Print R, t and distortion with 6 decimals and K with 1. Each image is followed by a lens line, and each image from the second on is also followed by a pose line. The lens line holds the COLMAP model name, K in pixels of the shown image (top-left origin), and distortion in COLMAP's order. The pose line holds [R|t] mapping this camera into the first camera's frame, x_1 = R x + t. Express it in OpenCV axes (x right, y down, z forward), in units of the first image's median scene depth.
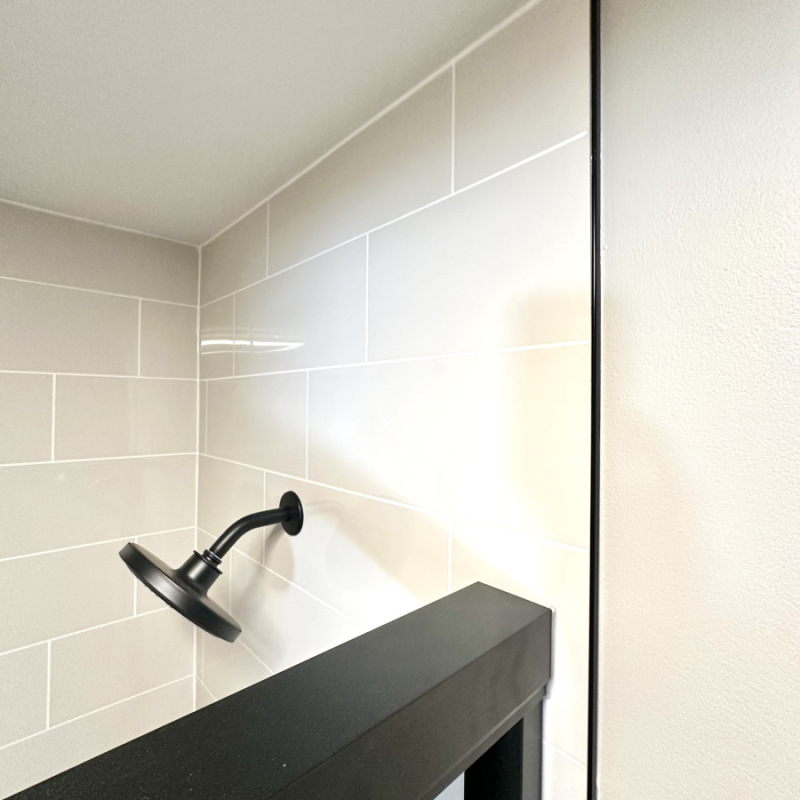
lens RADIAL K [[424.0, 0, 403.5], [0, 424.0, 404.1], [0, 0, 1]] dist [-0.001366, -0.002413]
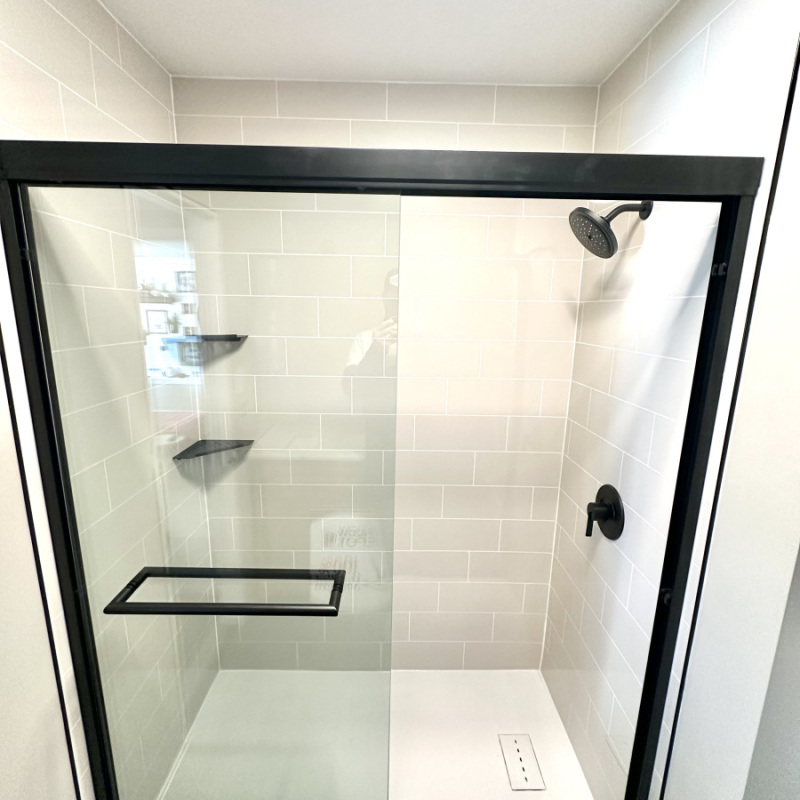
lens RADIAL K [[424.0, 0, 403.6], [0, 424.0, 399.2], [0, 0, 1]] dist [-0.001366, -0.002413]
pose [[0.735250, 0.145431, -0.662010, 0.240532], [-0.008342, 0.978578, 0.205709, 0.518124], [0.677745, -0.145725, 0.720712, -0.929248]]
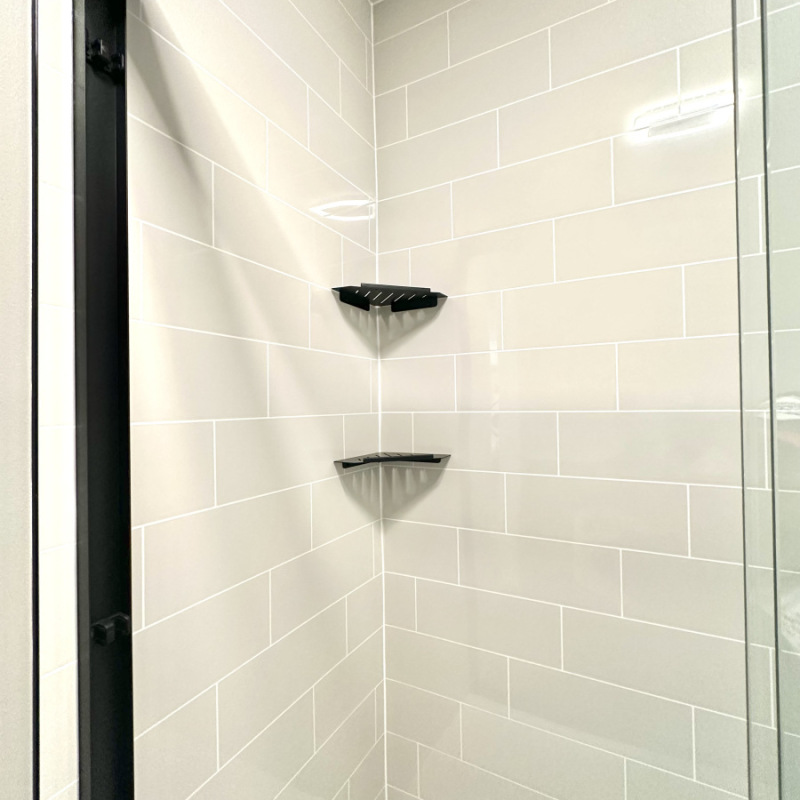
lens RADIAL K [[424.0, 0, 399.5], [0, 424.0, 398.2], [0, 0, 1]] dist [-0.001366, -0.002413]
pose [[0.302304, -0.017848, -0.953045, -0.376002], [0.025864, 0.999610, -0.010516, 0.961398], [0.952861, -0.021470, 0.302648, -0.534143]]
